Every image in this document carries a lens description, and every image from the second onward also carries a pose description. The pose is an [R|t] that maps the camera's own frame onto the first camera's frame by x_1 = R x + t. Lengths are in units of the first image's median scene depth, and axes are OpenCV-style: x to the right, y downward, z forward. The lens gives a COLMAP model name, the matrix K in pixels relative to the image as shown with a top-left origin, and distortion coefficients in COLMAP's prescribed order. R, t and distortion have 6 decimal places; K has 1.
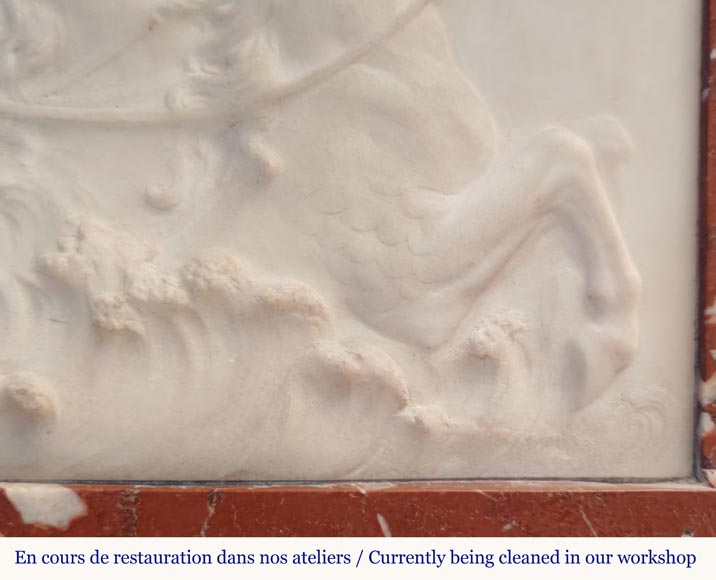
lens RADIAL K [[1194.9, 0, 358.7], [0, 1194.9, 289.3], [0, 0, 1]] dist [0.010880, 0.000000]
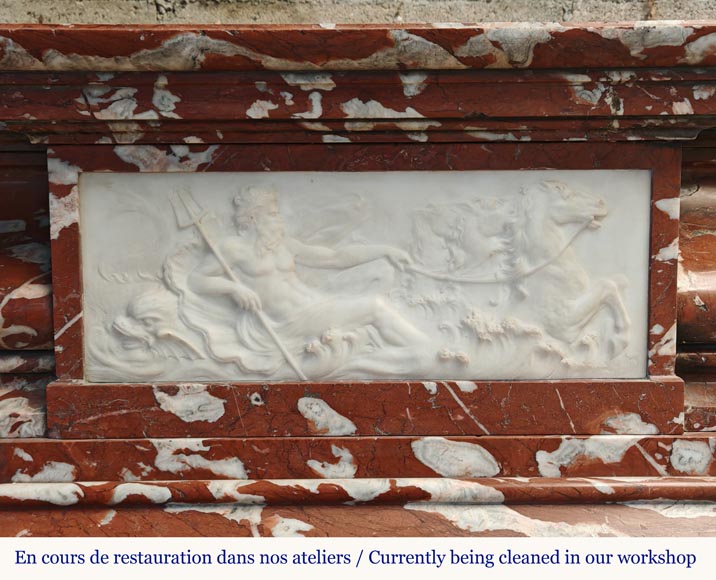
lens RADIAL K [[864.2, 0, 360.1], [0, 864.2, 297.4], [0, 0, 1]] dist [0.036779, 0.000000]
pose [[0.994607, -0.014345, -0.102721, -0.300695], [0.023620, 0.995692, 0.089660, -0.338295], [0.100992, -0.091603, 0.990661, -1.645720]]
